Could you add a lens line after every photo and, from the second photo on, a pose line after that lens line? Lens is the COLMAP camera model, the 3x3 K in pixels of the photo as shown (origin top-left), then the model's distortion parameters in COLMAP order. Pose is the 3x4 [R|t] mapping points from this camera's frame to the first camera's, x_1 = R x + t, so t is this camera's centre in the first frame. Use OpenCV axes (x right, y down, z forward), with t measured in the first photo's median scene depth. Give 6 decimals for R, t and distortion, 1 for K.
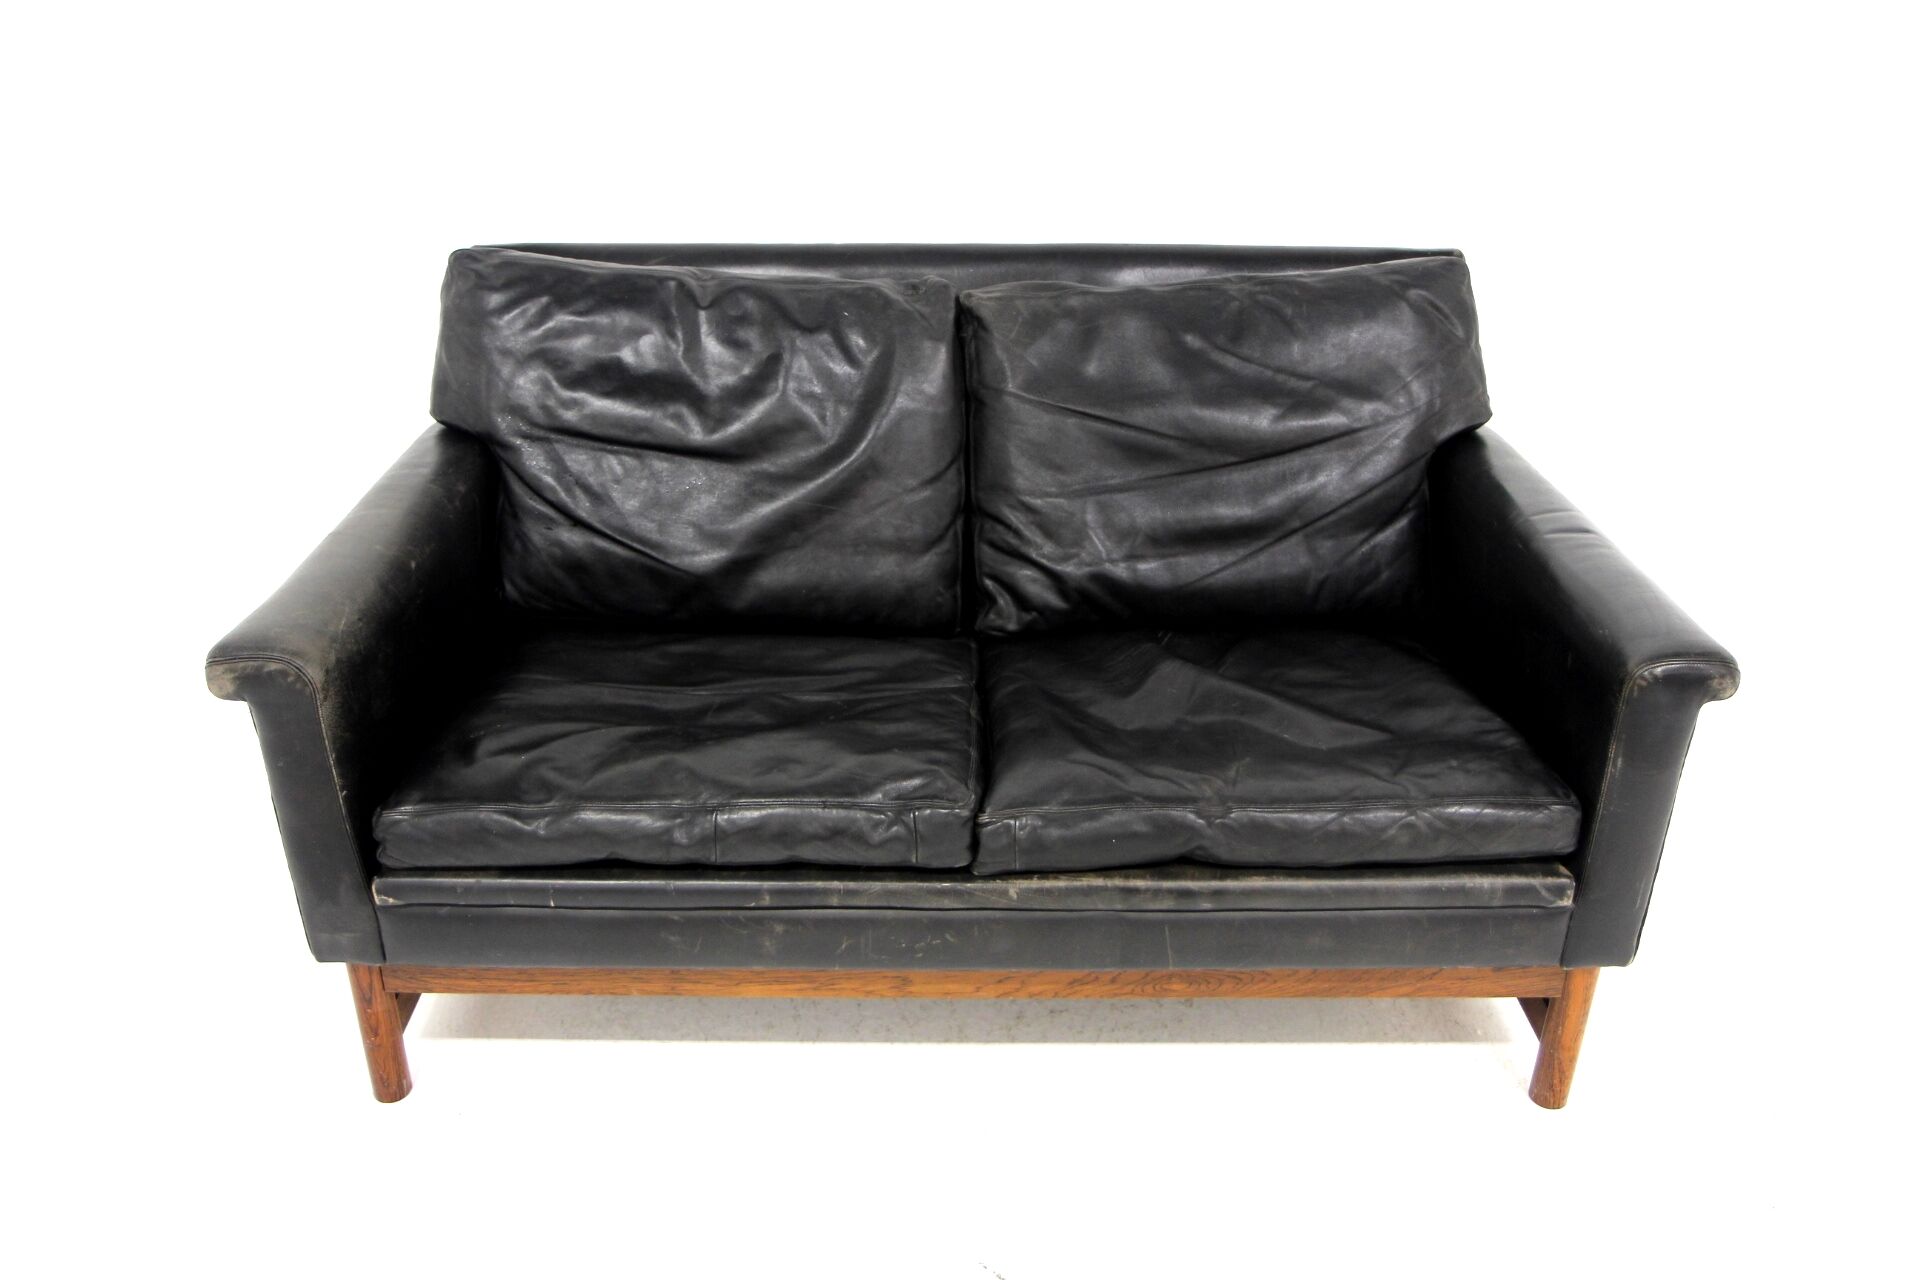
lens RADIAL K [[1483.9, 0, 924.0], [0, 1483.9, 699.6], [0, 0, 1]] dist [-0.096313, -0.002133]
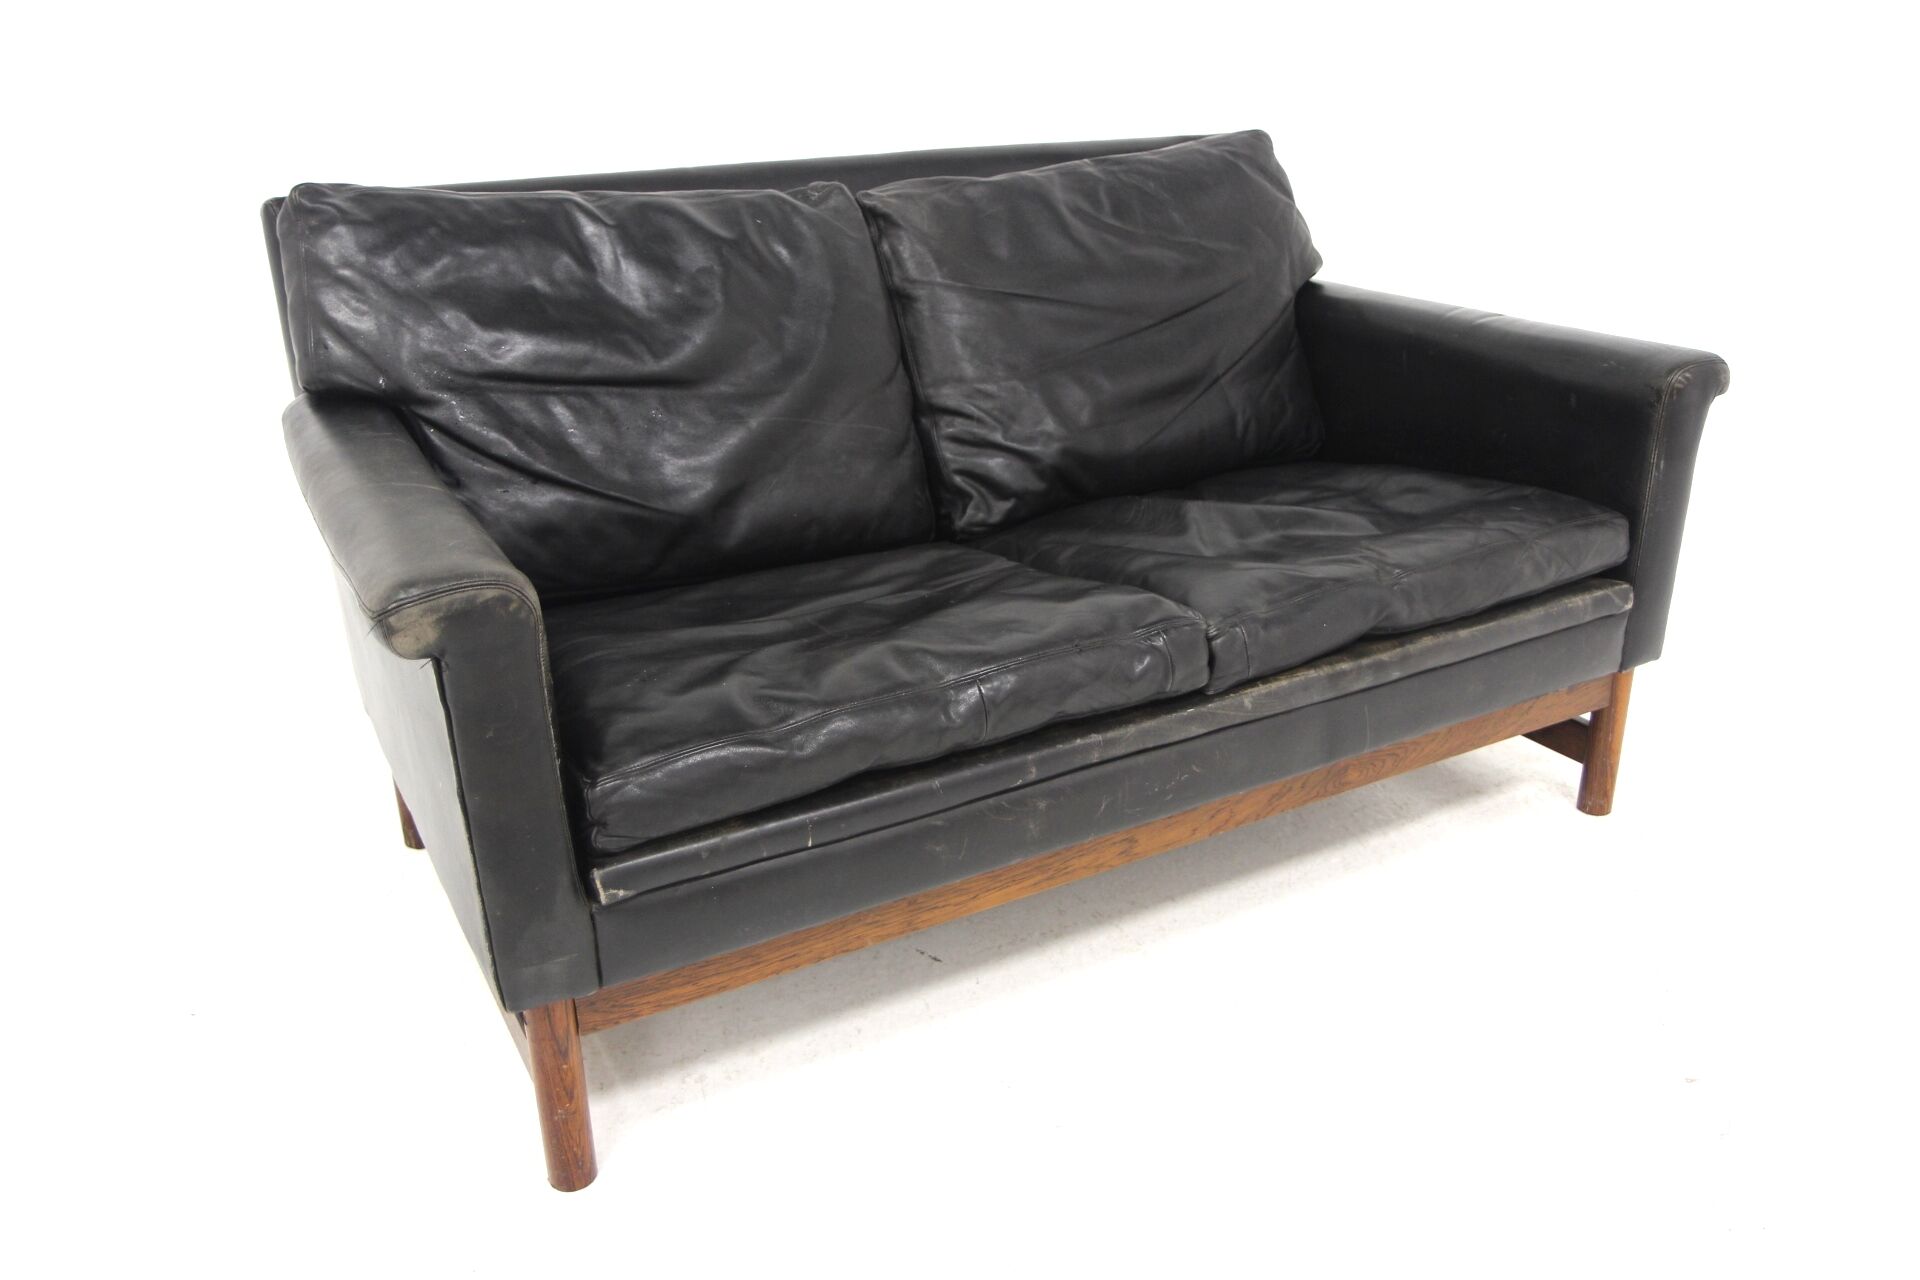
lens RADIAL K [[1483.9, 0, 958.8], [0, 1483.9, 653.8], [0, 0, 1]] dist [-0.096313, -0.002133]
pose [[0.872549, -0.206138, 0.442905, -0.497473], [0.248779, 0.967747, -0.039697, 0.084398], [-0.420437, 0.144823, 0.895689, 0.188383]]
